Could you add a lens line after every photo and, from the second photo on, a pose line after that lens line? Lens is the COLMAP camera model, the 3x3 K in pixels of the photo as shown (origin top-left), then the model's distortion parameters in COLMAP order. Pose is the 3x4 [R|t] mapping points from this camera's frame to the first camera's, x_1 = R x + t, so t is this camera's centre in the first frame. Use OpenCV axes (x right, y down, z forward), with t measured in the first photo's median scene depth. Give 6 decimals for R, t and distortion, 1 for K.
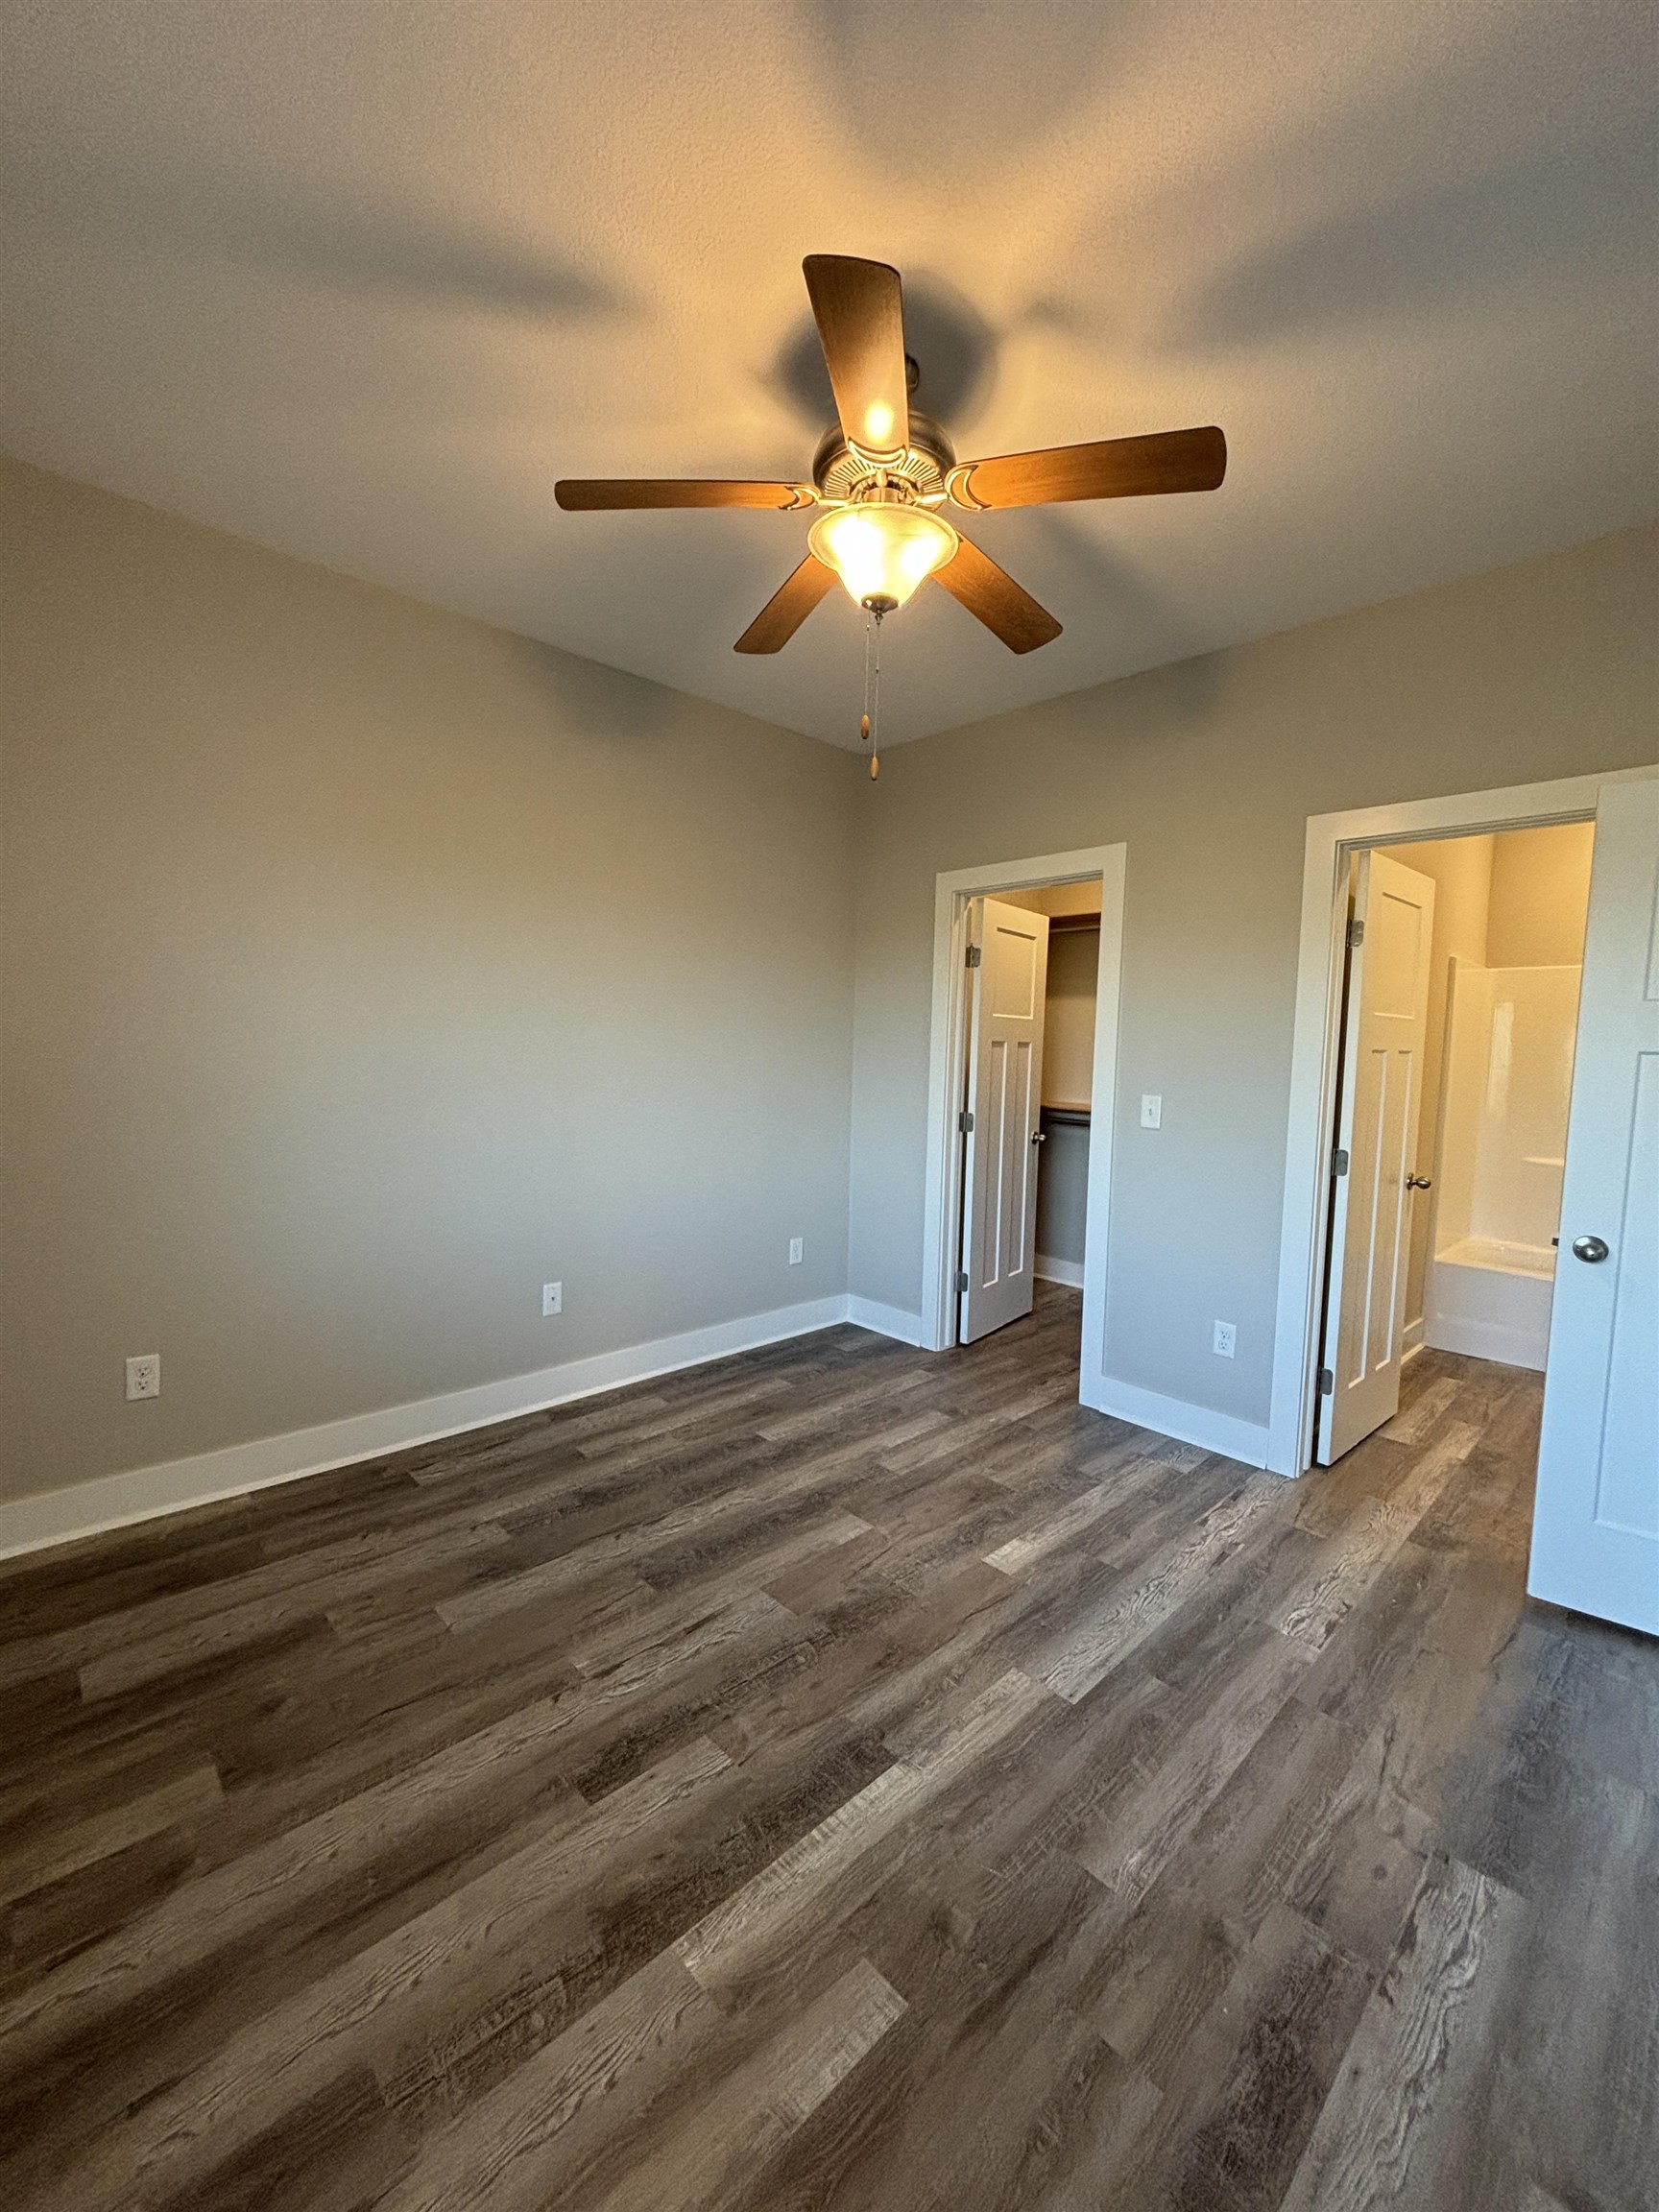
lens RADIAL K [[890.7, 0, 828.1], [0, 890.7, 1108.6], [0, 0, 1]] dist [-0.001940, -0.000162]
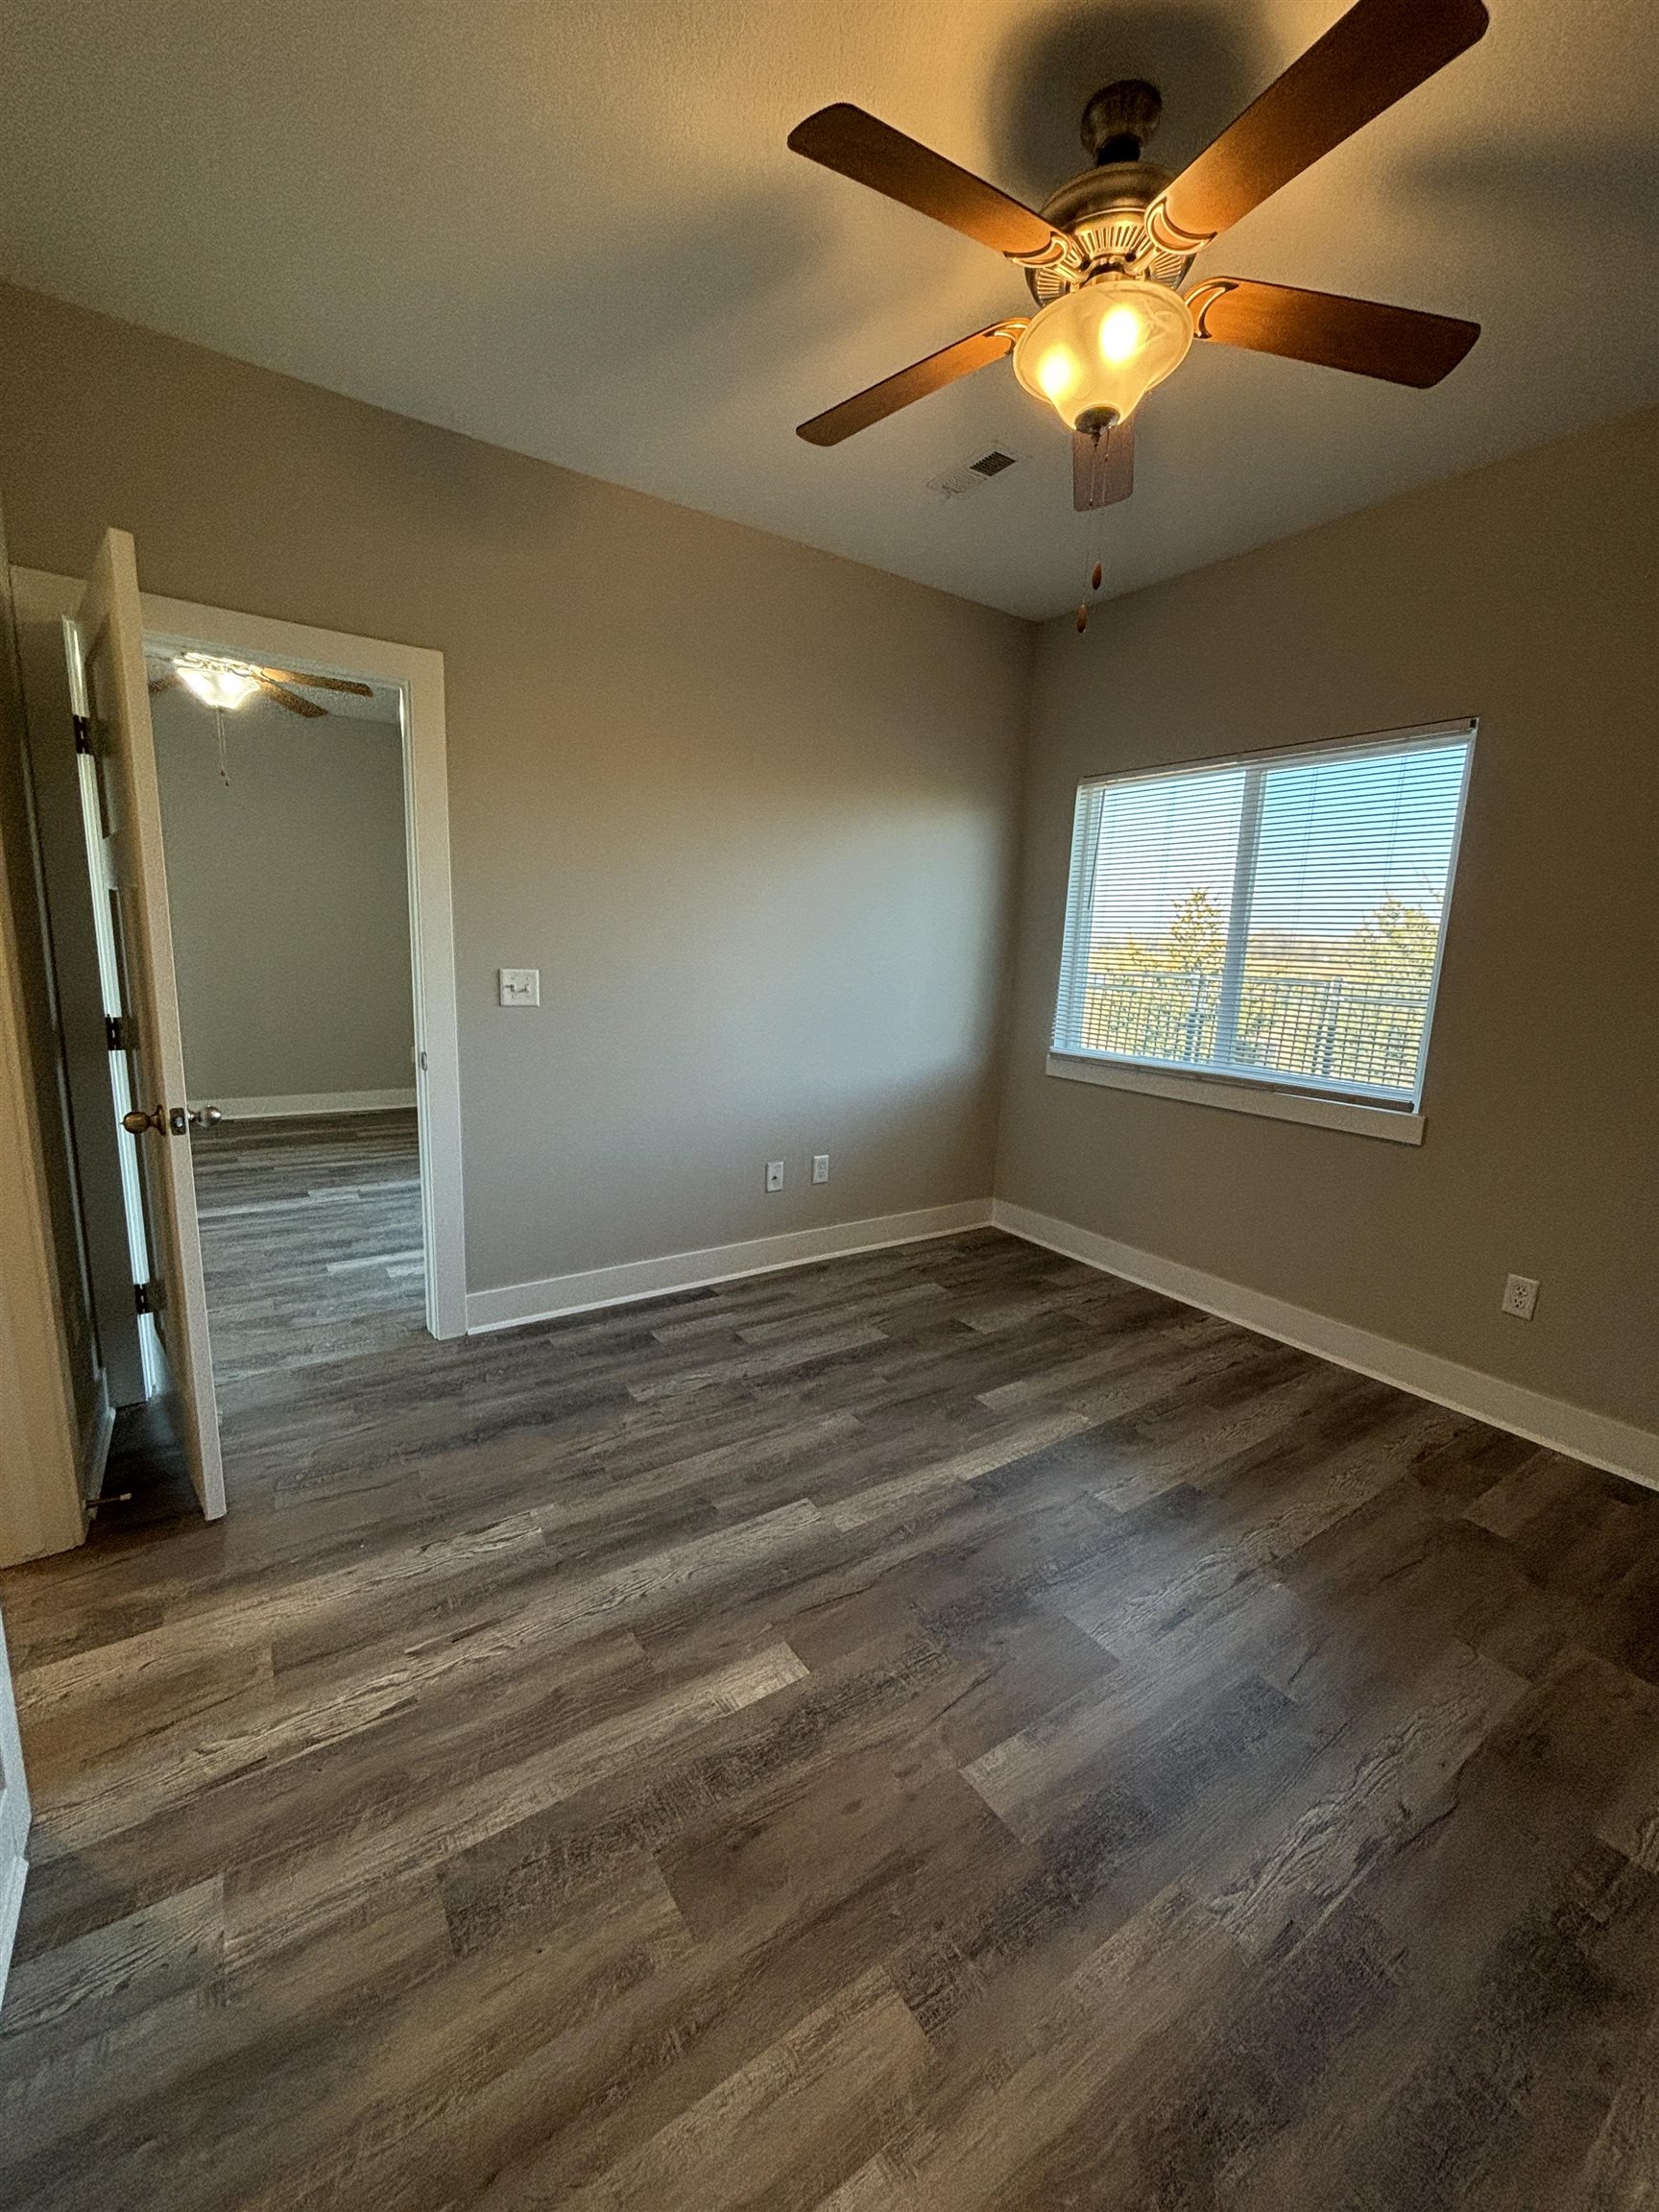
lens RADIAL K [[890.7, 0, 829.5], [0, 890.7, 1104.4], [0, 0, 1]] dist [-0.001940, -0.000162]
pose [[-0.984569, -0.093475, 0.147938, 0.109555], [-0.052668, 0.964472, 0.258884, -0.115042], [-0.166881, 0.247097, -0.954512, 1.763463]]
